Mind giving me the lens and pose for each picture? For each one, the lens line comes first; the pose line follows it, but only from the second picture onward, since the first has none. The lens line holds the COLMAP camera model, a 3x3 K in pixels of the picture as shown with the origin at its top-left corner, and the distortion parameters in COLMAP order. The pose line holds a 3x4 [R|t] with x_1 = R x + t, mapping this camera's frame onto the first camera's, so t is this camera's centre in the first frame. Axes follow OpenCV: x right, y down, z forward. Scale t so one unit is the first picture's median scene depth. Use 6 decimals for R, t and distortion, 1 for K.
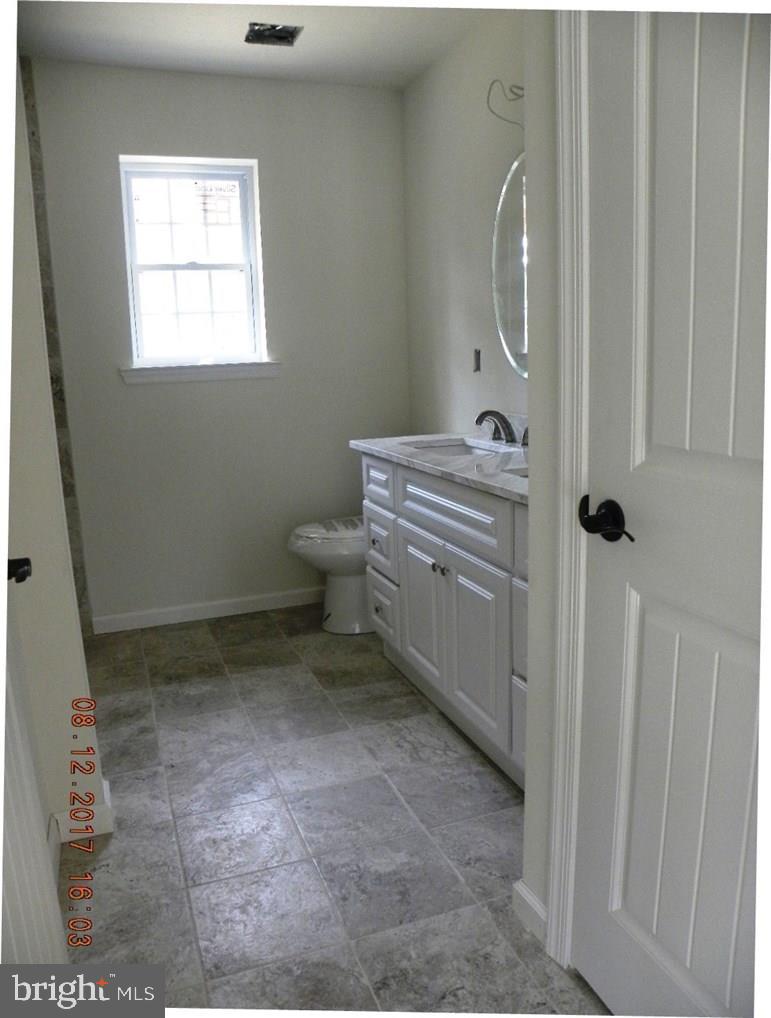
lens RADIAL K [[756.1, 0, 385.5], [0, 756.1, 509.0], [0, 0, 1]] dist [-0.154973, 0.102172]
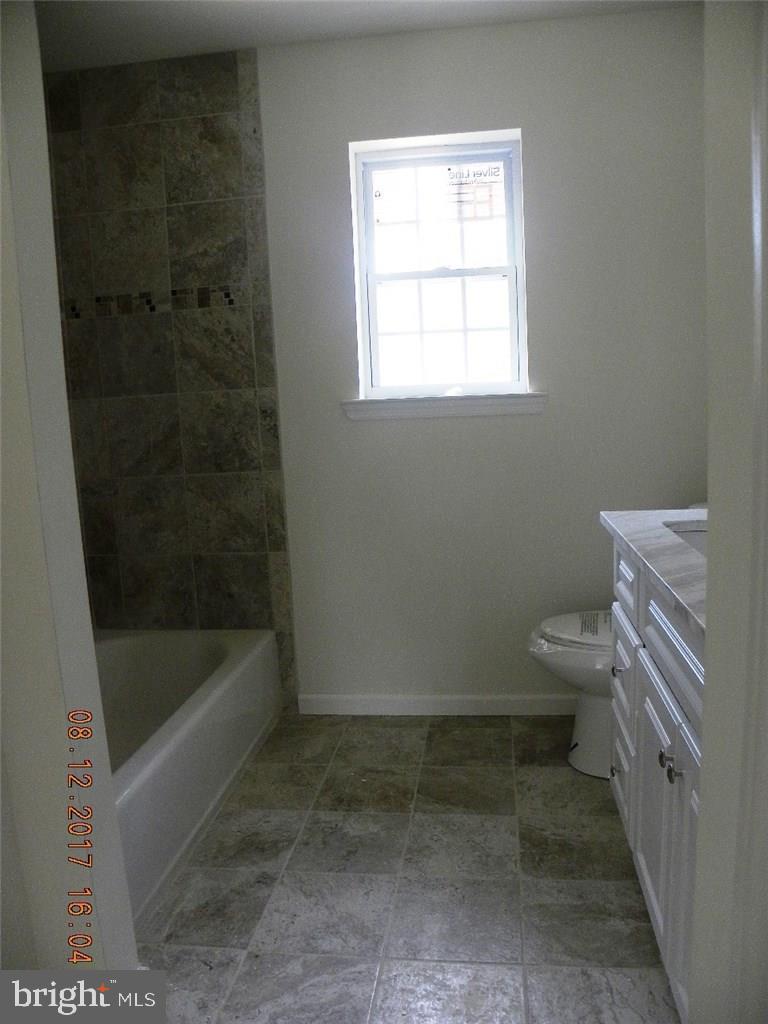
lens RADIAL K [[773.2, 0, 388.1], [0, 773.2, 519.1], [0, 0, 1]] dist [-0.157558, 0.102264]
pose [[0.883010, 0.065457, -0.464768, 0.092849], [-0.078055, 0.996918, -0.007894, -0.057305], [0.462819, 0.043248, 0.885397, 0.278348]]
